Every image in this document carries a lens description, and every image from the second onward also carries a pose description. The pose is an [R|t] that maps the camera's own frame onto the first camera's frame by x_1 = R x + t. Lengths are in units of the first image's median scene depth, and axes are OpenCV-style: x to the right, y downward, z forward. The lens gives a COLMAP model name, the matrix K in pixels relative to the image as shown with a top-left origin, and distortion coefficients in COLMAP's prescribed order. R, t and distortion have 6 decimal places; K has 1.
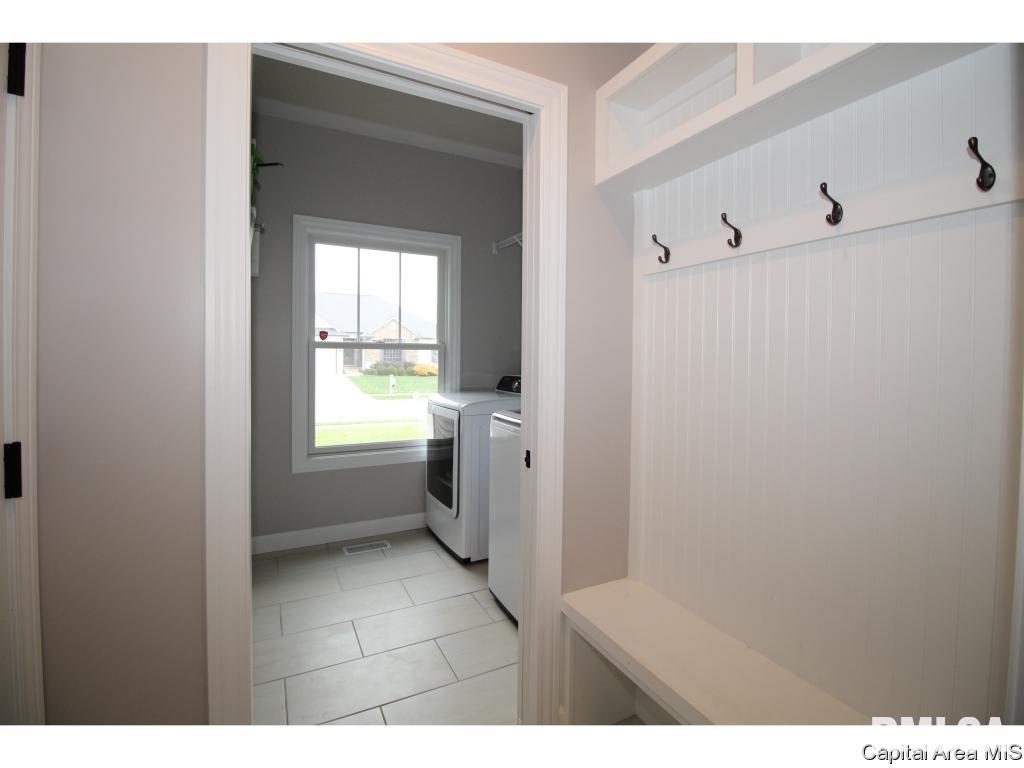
lens RADIAL K [[477.8, 0, 510.0], [0, 477.8, 360.4], [0, 0, 1]] dist [0.001513, 0.000009]
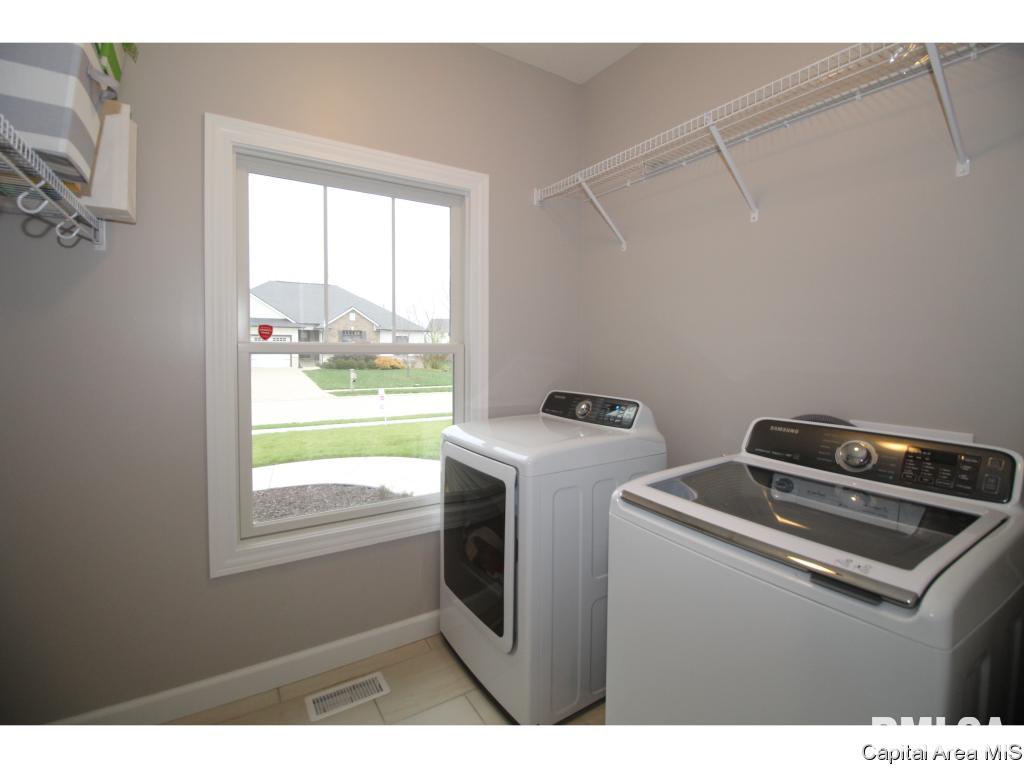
lens RADIAL K [[477.8, 0, 510.0], [0, 477.8, 360.4], [0, 0, 1]] dist [0.001513, 0.000009]
pose [[0.996711, -0.004314, 0.080925, -0.051552], [0.002863, 0.999833, 0.018040, -0.009243], [-0.080990, -0.017749, 0.996557, 0.143090]]
